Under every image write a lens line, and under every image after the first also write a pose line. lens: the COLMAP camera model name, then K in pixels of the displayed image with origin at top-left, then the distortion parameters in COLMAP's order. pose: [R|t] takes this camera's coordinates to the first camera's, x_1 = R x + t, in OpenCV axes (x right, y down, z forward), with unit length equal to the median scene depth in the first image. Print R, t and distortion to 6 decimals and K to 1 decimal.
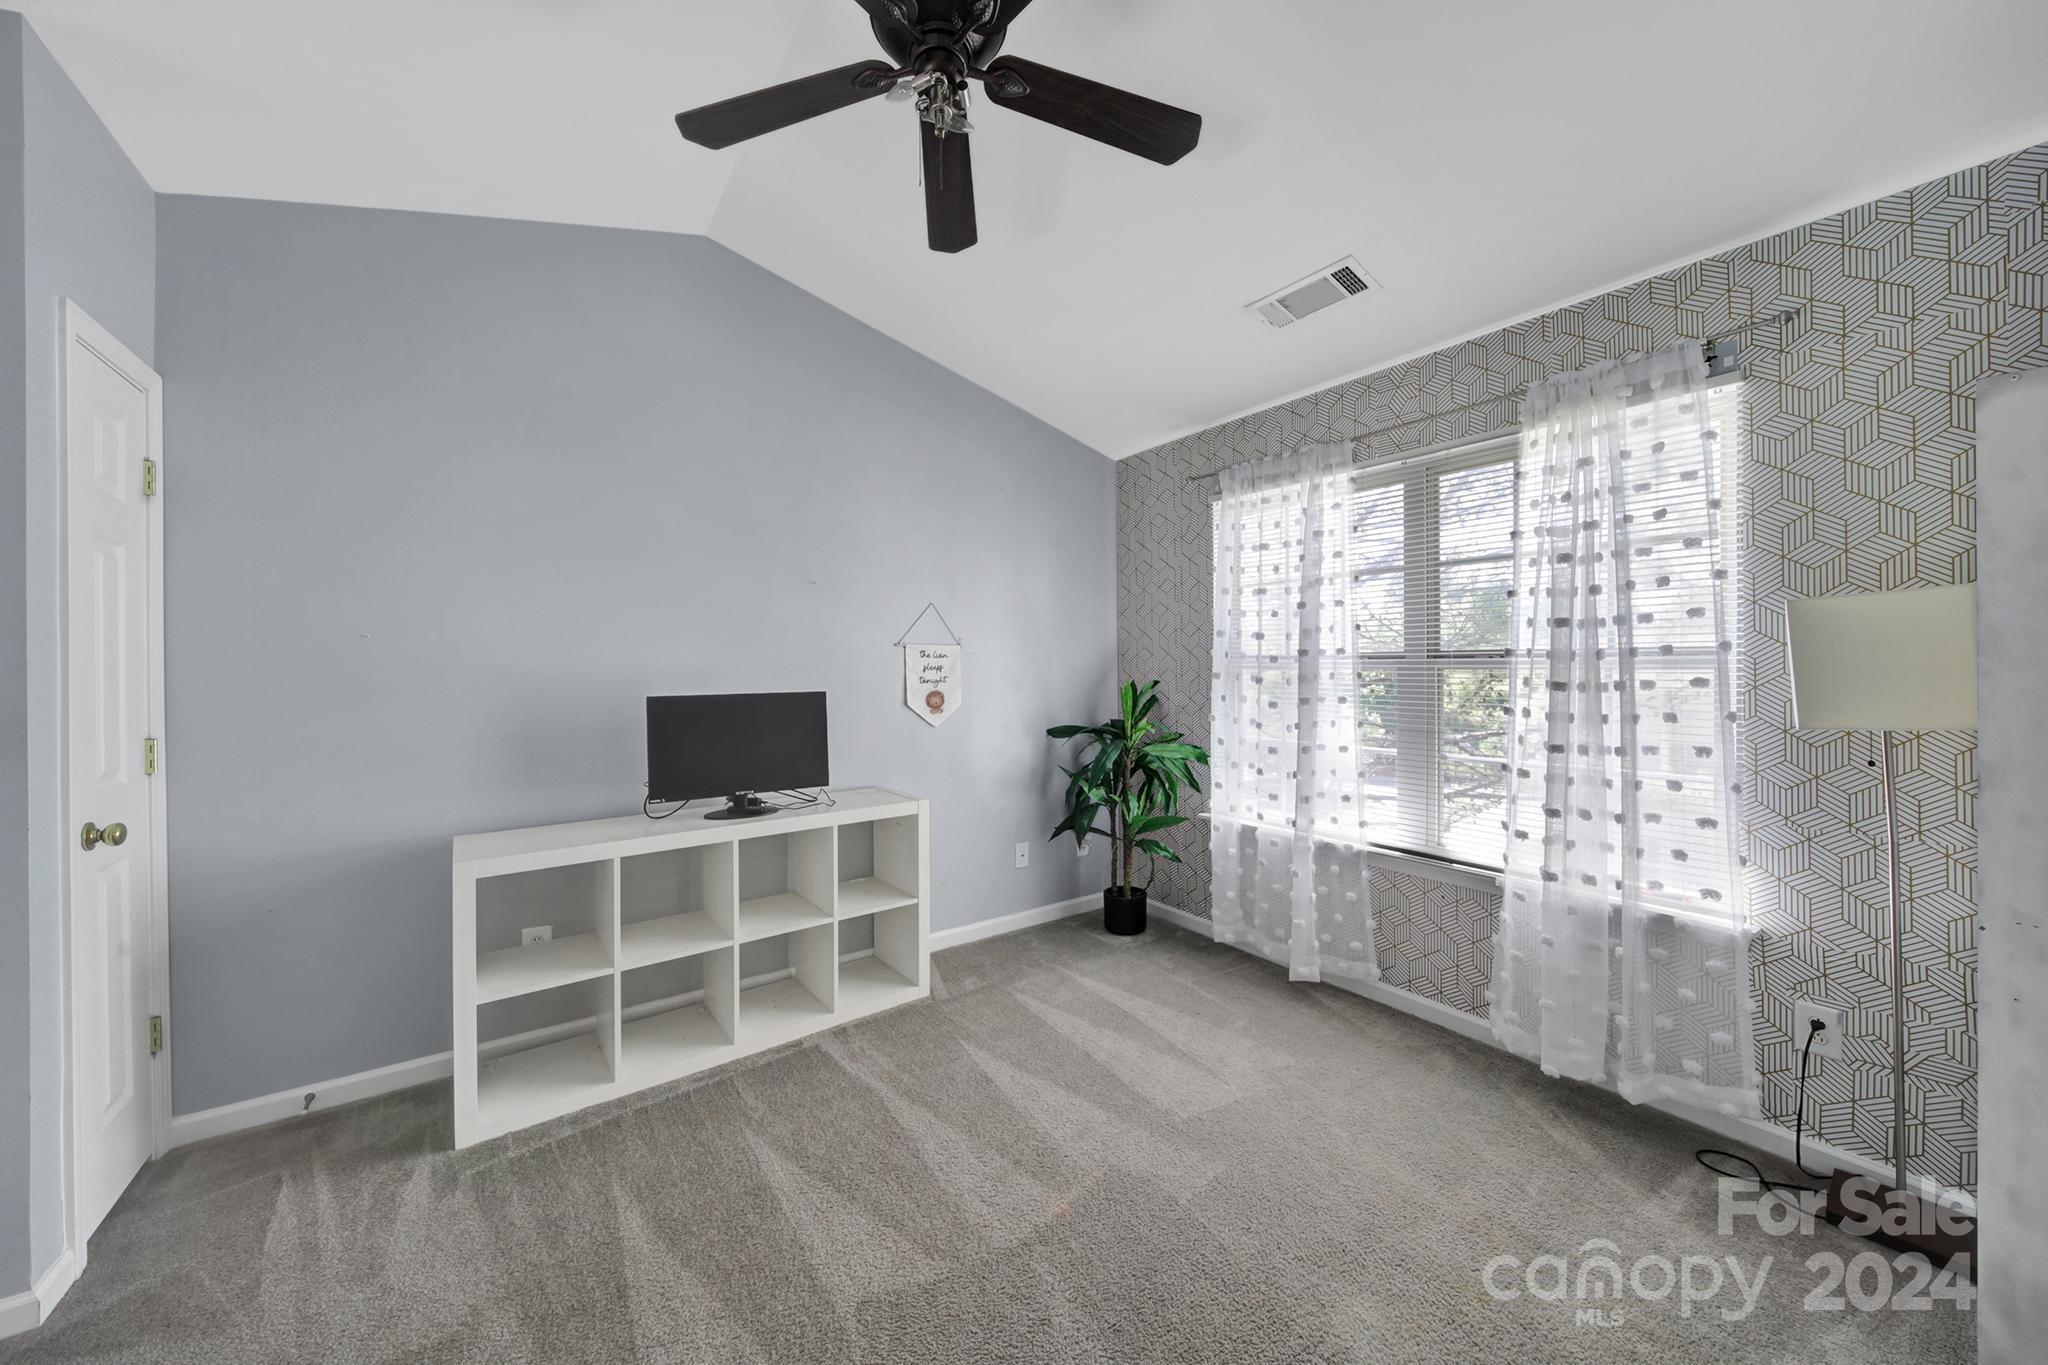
lens RADIAL K [[727.4, 0, 1025.5], [0, 727.4, 691.4], [0, 0, 1]] dist [0.000347, -0.000580]
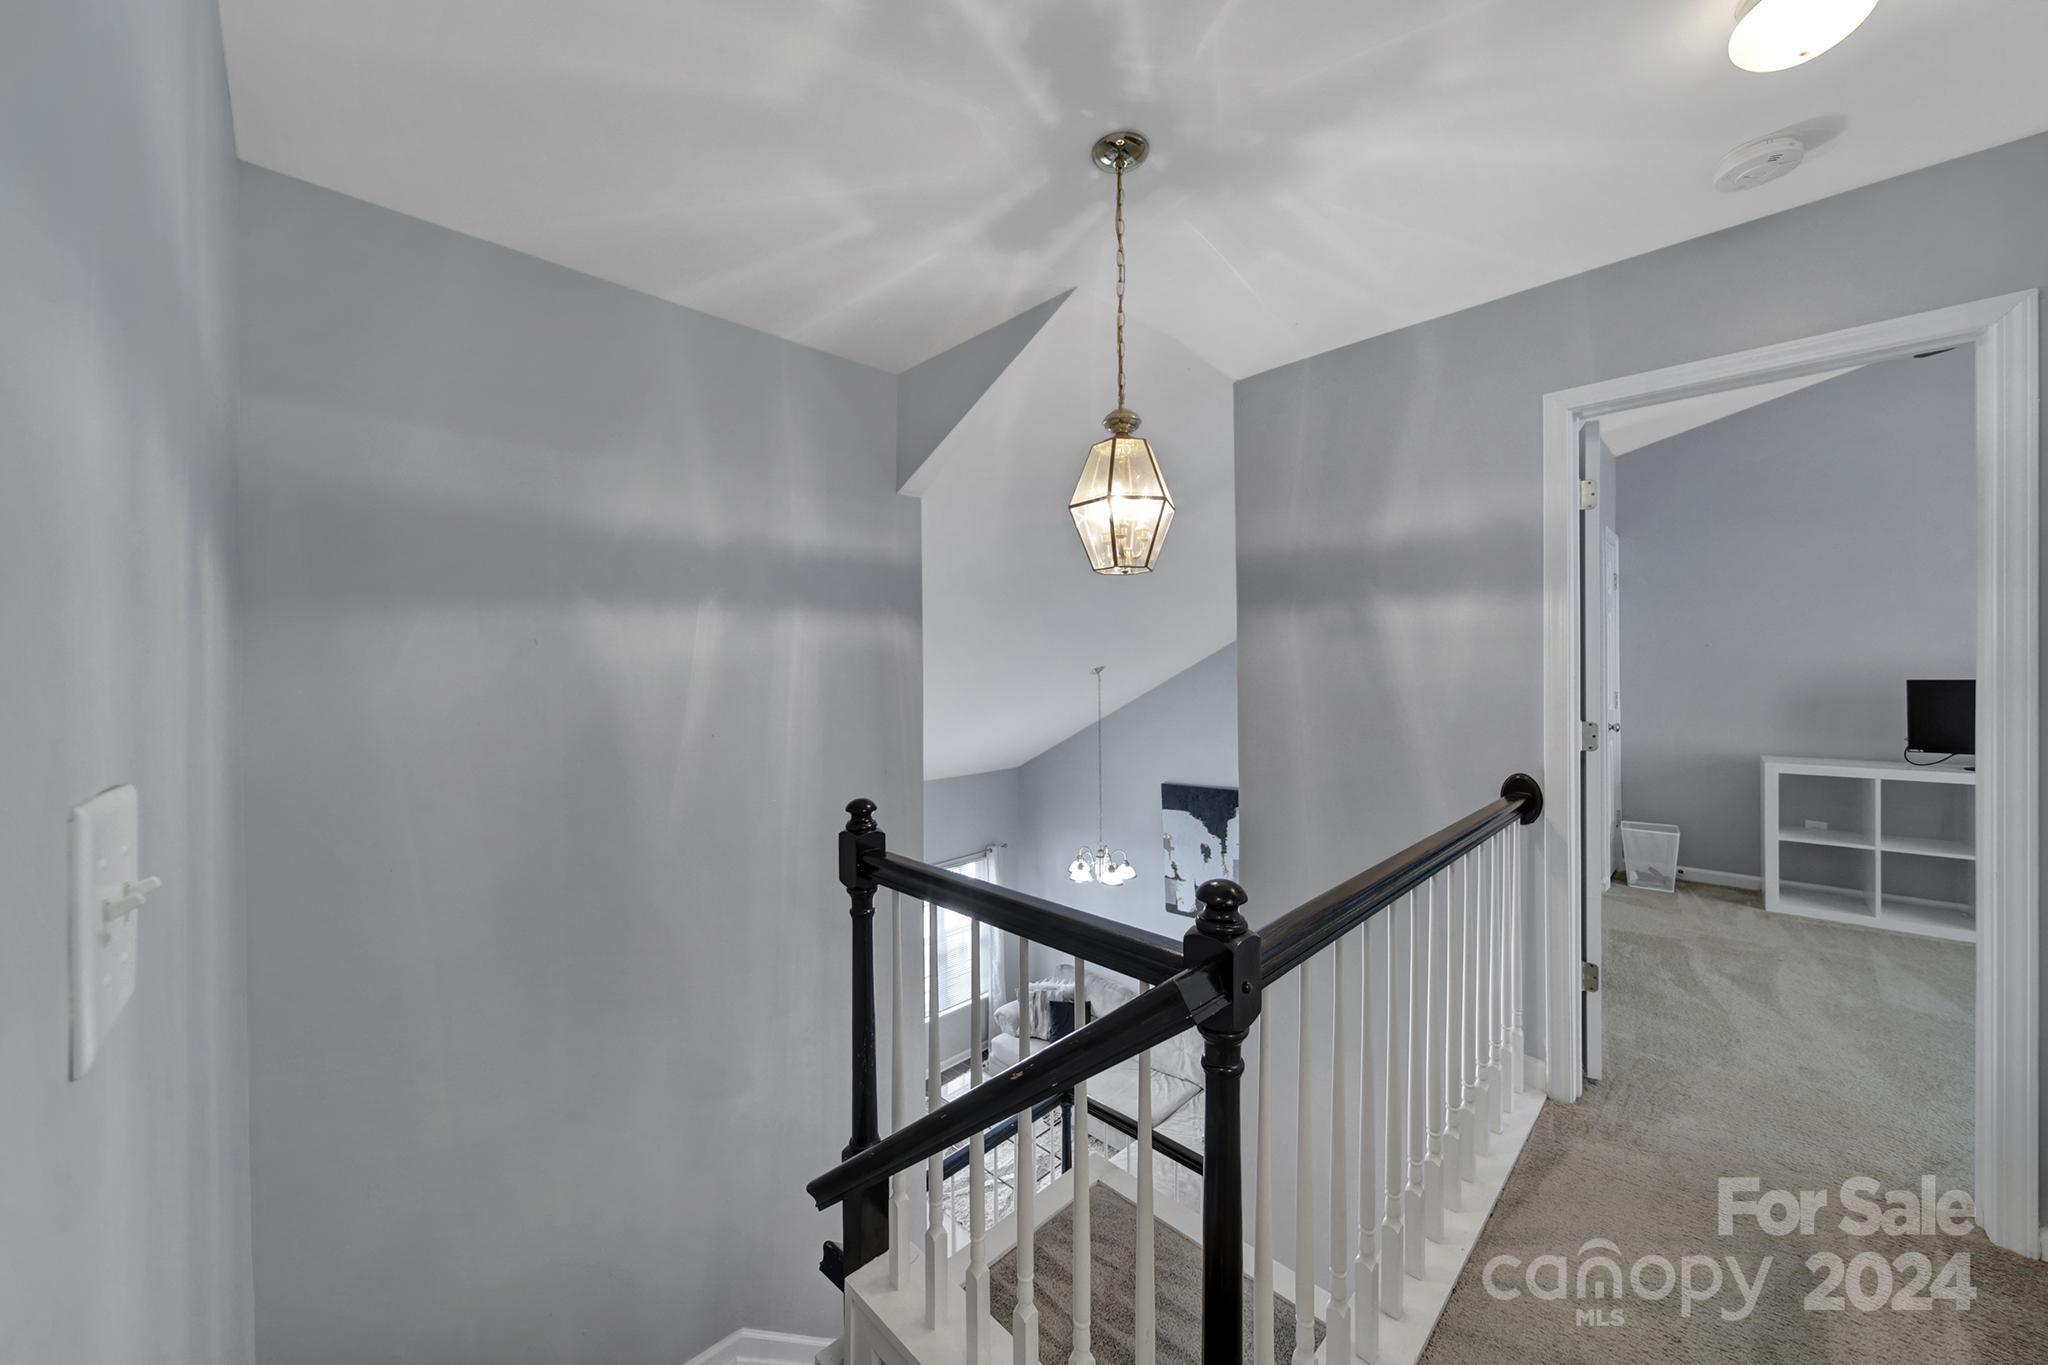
lens RADIAL K [[727.4, 0, 1025.5], [0, 727.4, 691.4], [0, 0, 1]] dist [0.000347, -0.000580]
pose [[0.160403, 0.011067, -0.986990, 0.752681], [0.011889, 0.999843, 0.013143, -0.012328], [0.986980, -0.013842, 0.160246, -1.166004]]
